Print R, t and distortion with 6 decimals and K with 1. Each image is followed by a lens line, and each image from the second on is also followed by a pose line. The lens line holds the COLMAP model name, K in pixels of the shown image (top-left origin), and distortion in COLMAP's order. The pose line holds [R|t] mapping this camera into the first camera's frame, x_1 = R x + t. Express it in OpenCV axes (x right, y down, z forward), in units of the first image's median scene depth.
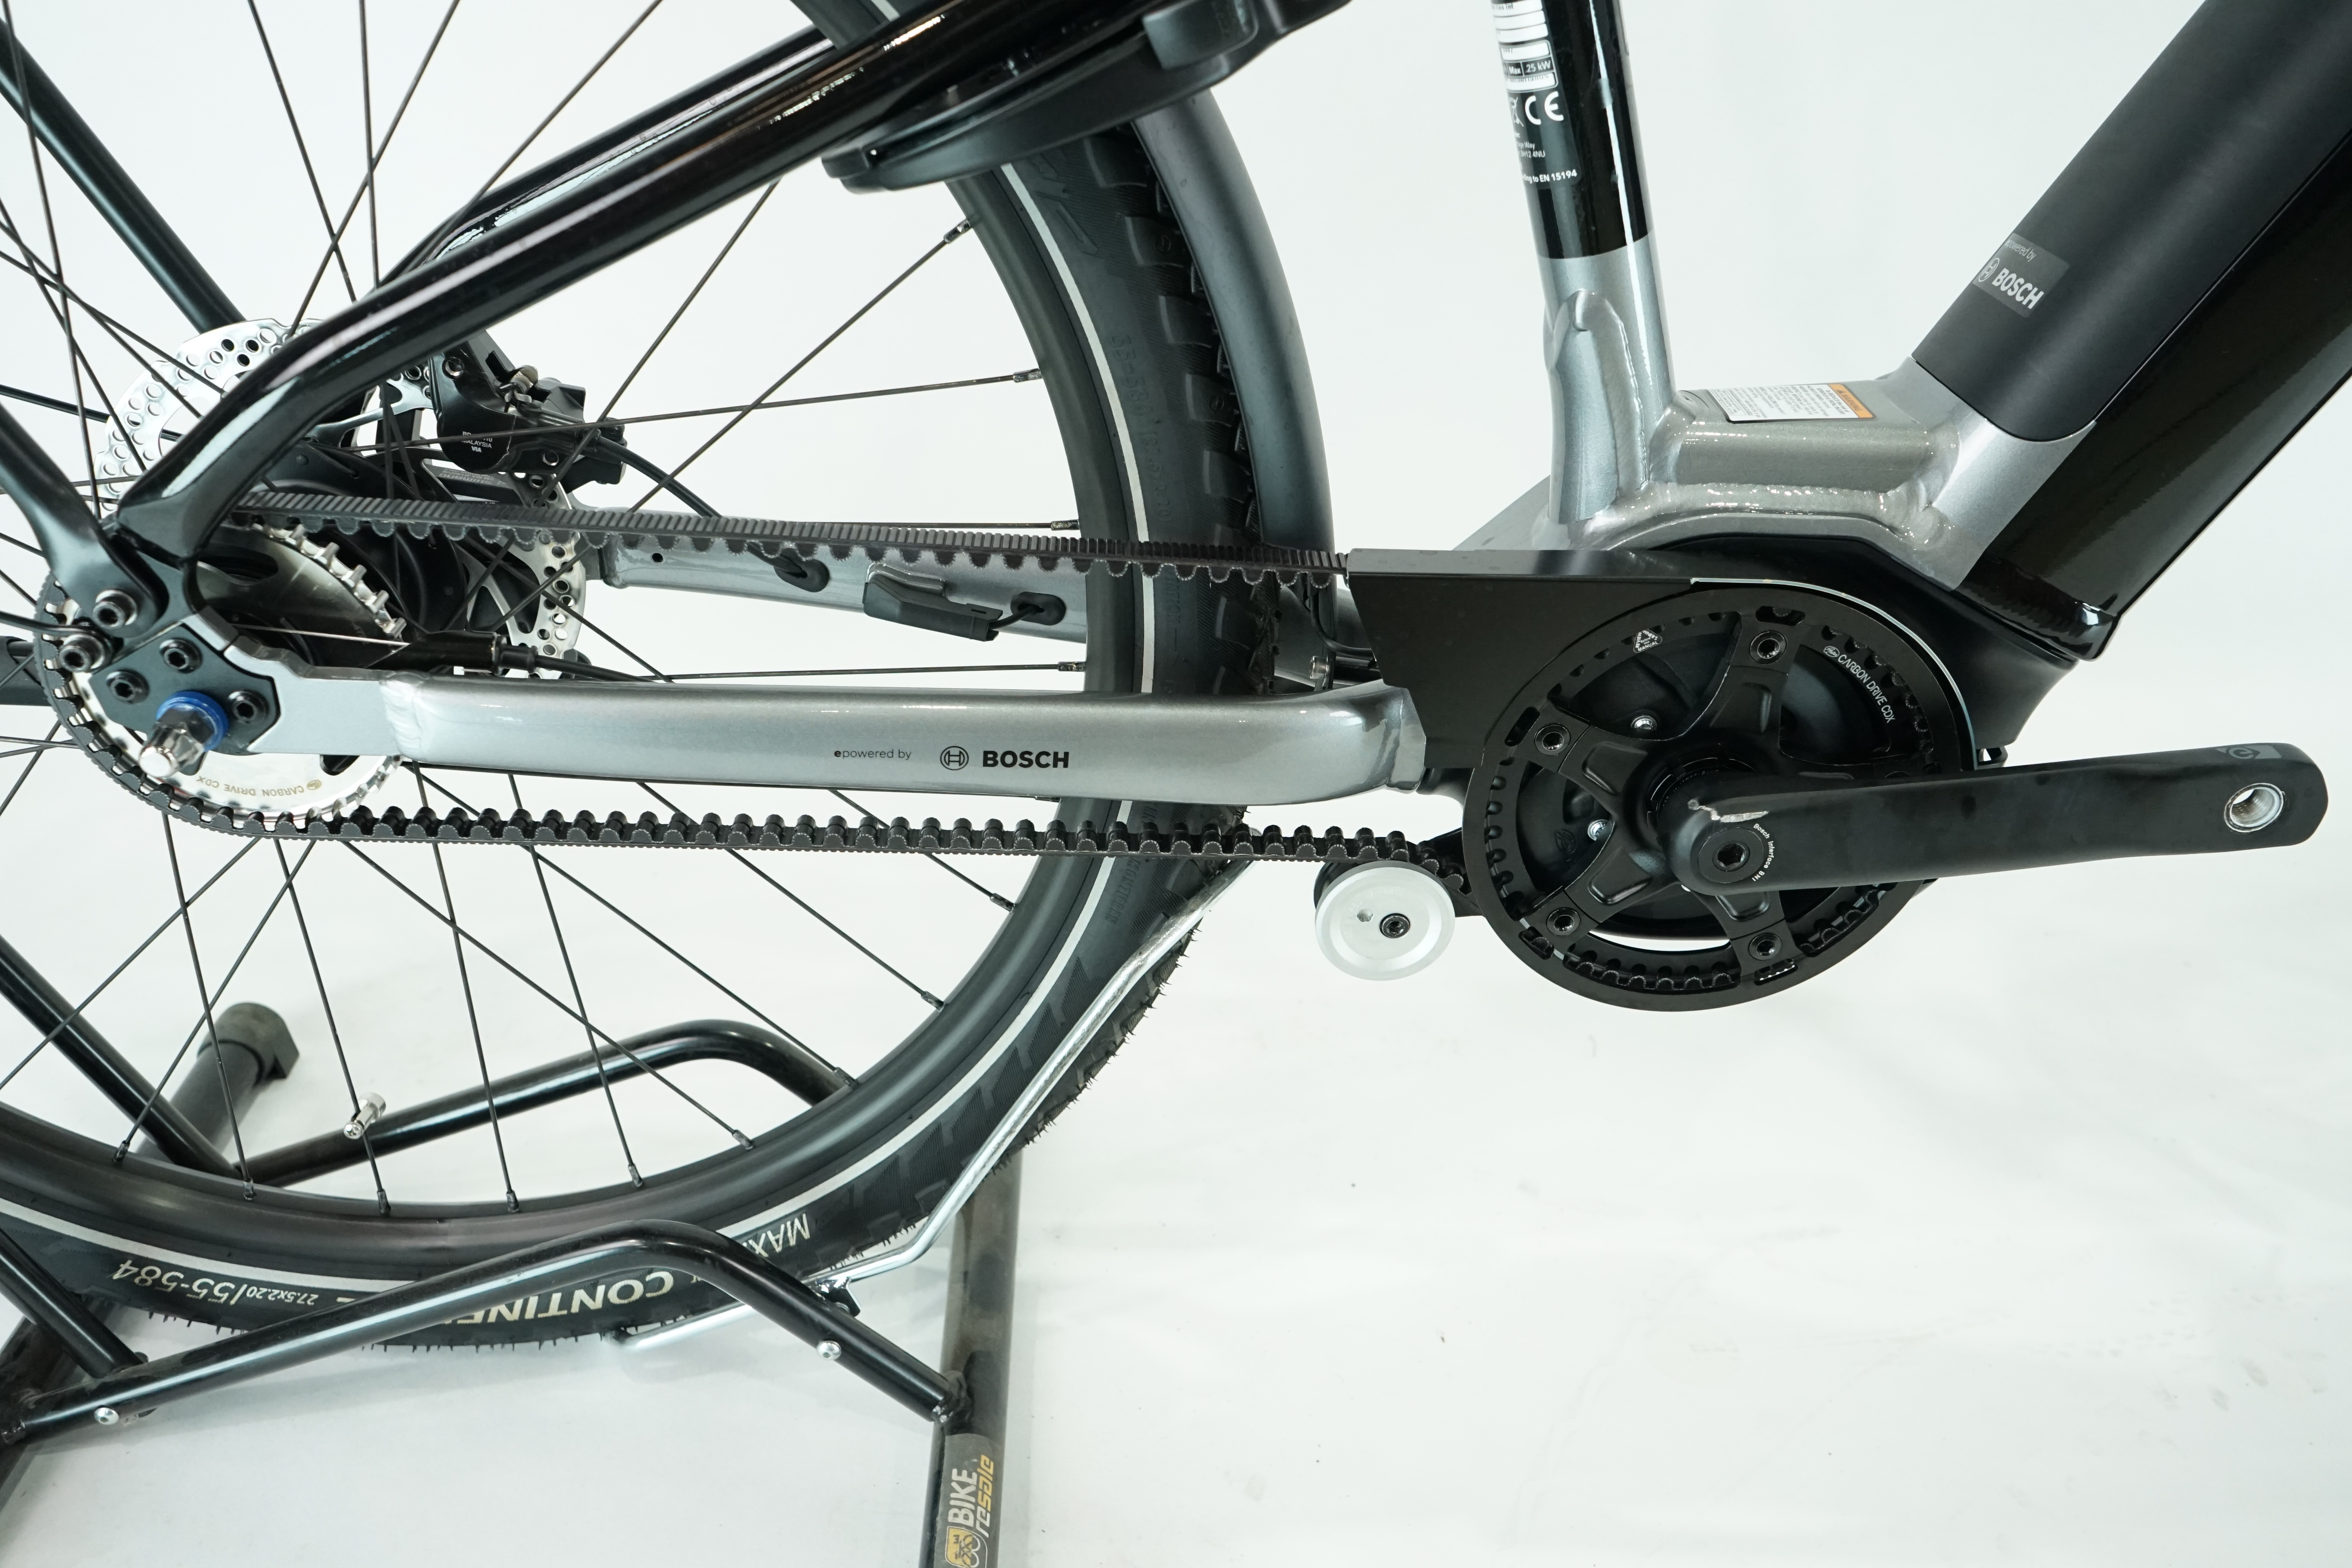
lens RADIAL K [[1922.8, 0, 1168.4], [0, 1922.8, 782.9], [0, 0, 1]] dist [-0.005199, 0.002249]
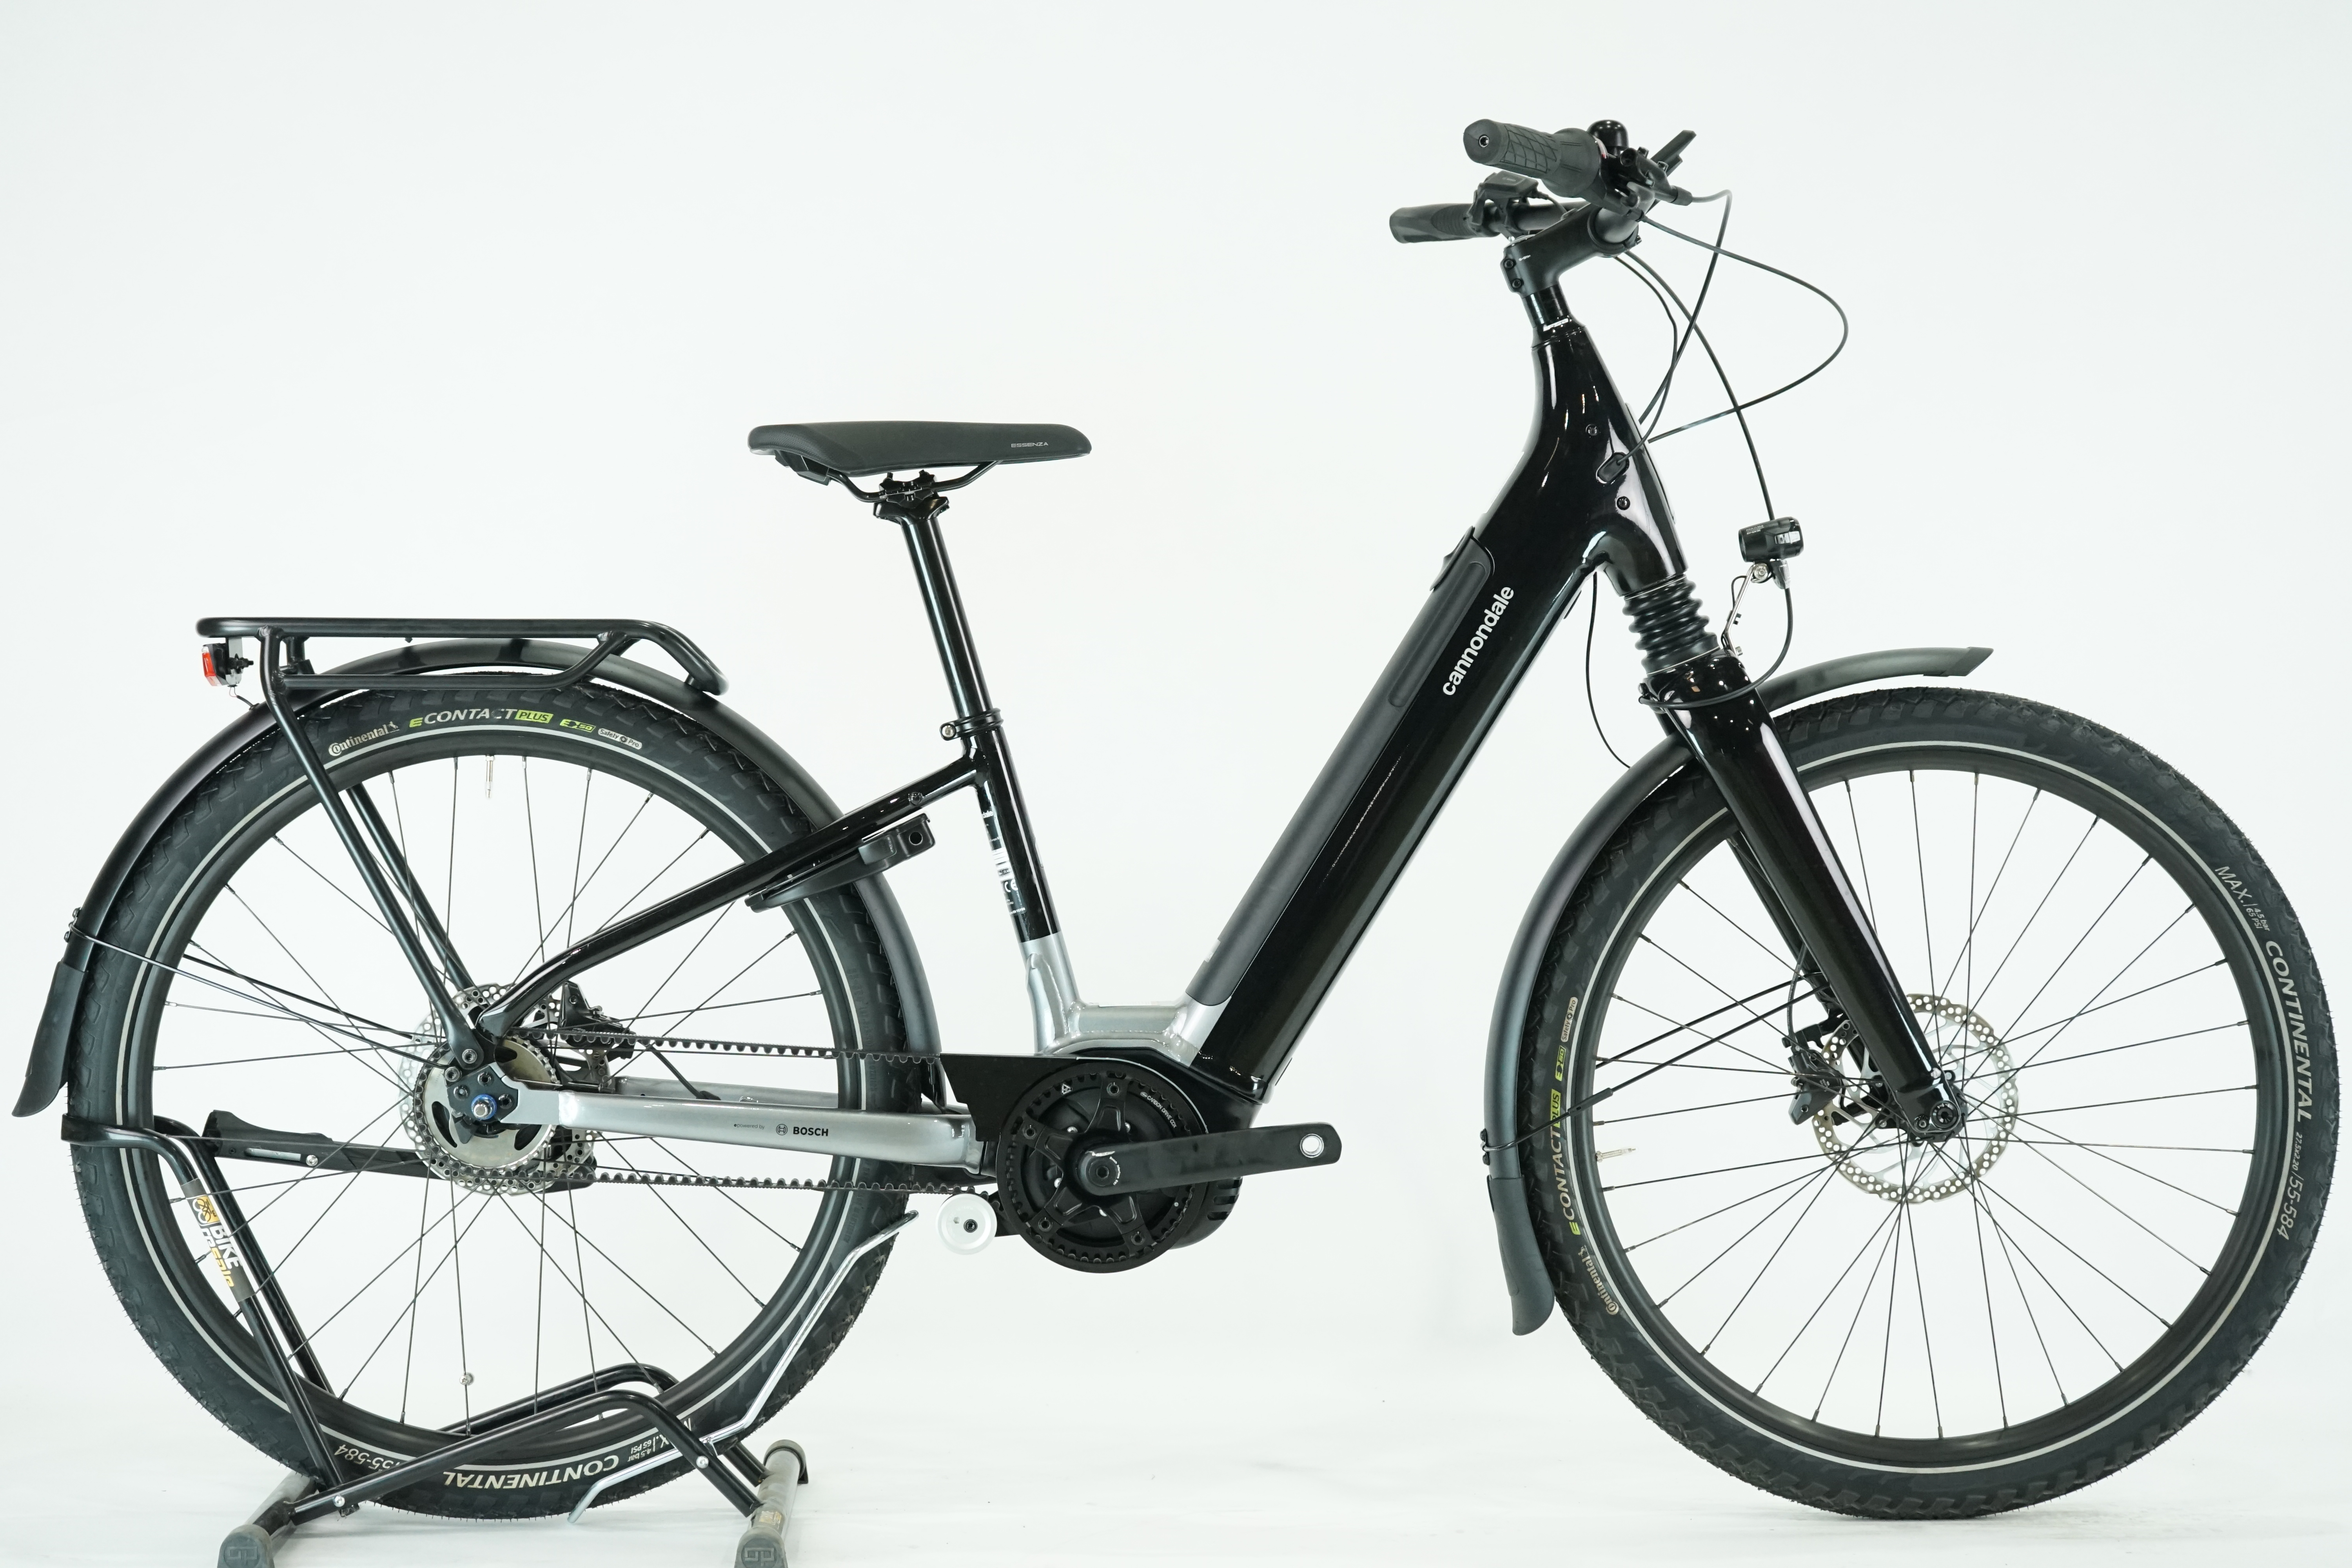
lens RADIAL K [[4133.3, 0, 1177.2], [0, 4133.3, 777.4], [0, 0, 1]] dist [0.052109, 0.000000]
pose [[0.999780, -0.003051, 0.020760, 0.285313], [0.012080, 0.892648, -0.450593, 1.967511], [-0.017156, 0.450745, 0.892488, -3.923328]]
